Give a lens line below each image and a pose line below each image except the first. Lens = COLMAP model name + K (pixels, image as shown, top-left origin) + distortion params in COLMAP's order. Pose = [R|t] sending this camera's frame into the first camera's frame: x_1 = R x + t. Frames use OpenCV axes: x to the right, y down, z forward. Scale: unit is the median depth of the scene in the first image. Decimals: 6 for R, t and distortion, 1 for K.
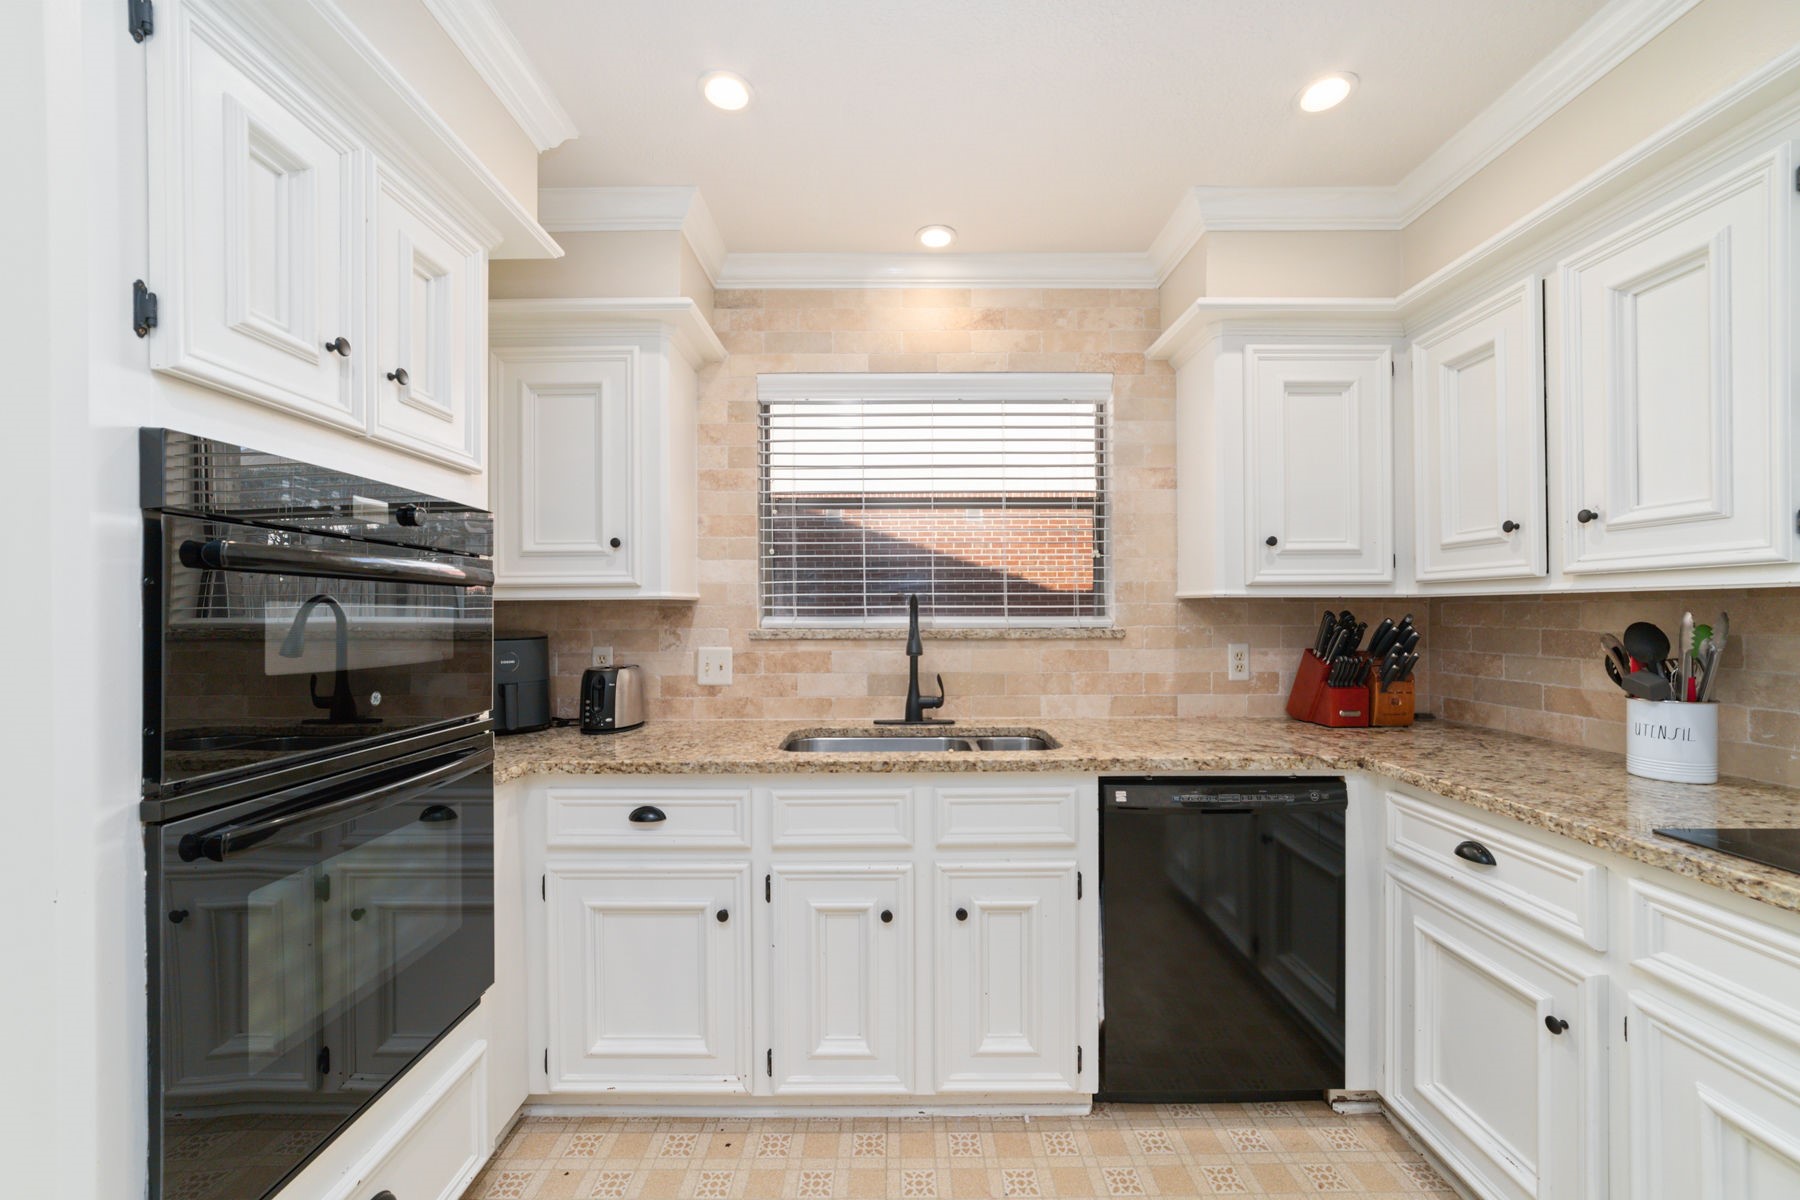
lens RADIAL K [[692.5, 0, 888.0], [0, 692.5, 611.7], [0, 0, 1]] dist [-0.019124, 0.010160]
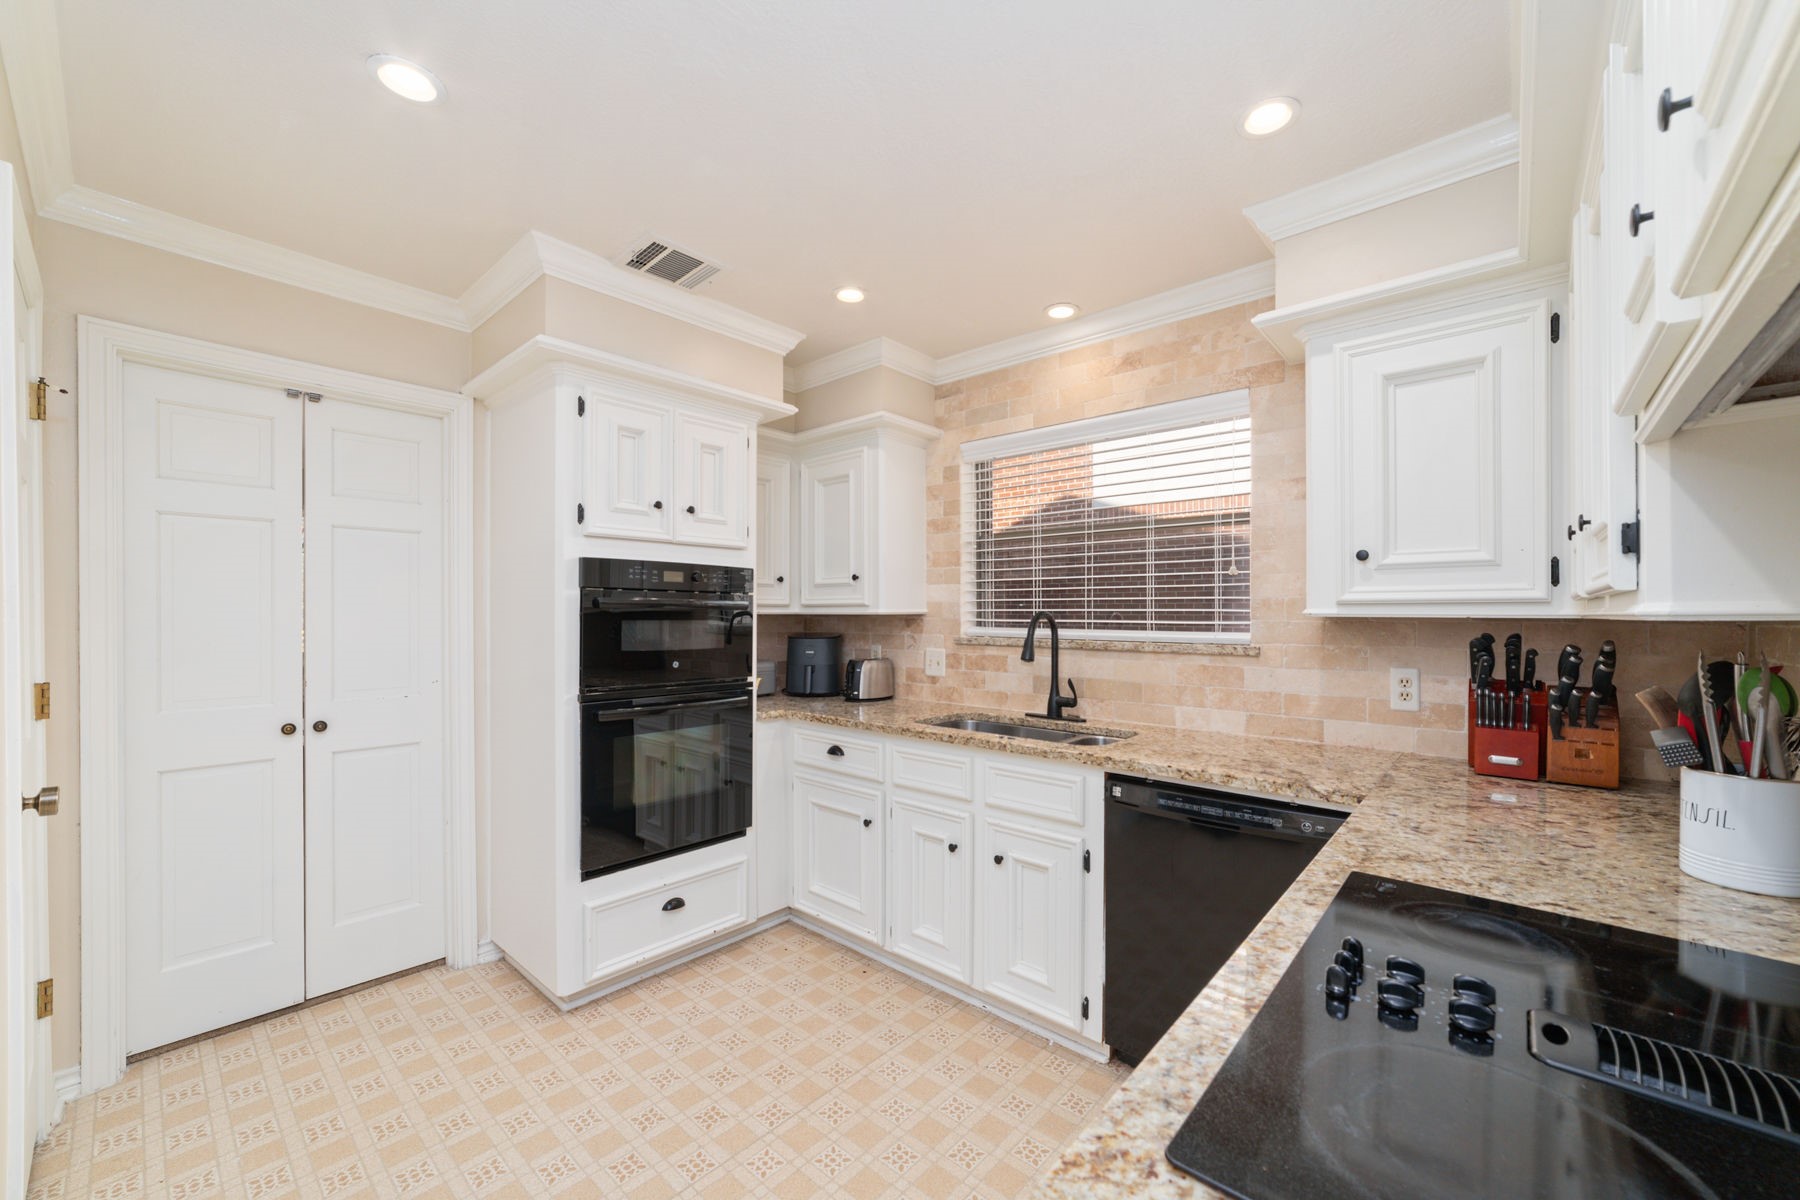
lens RADIAL K [[692.5, 0, 888.0], [0, 692.5, 611.7], [0, 0, 1]] dist [-0.019124, 0.010160]
pose [[0.742334, 0.004452, -0.670015, 0.606296], [-0.005451, 0.999985, 0.000606, -0.021777], [0.670007, 0.003202, 0.742347, -0.080052]]
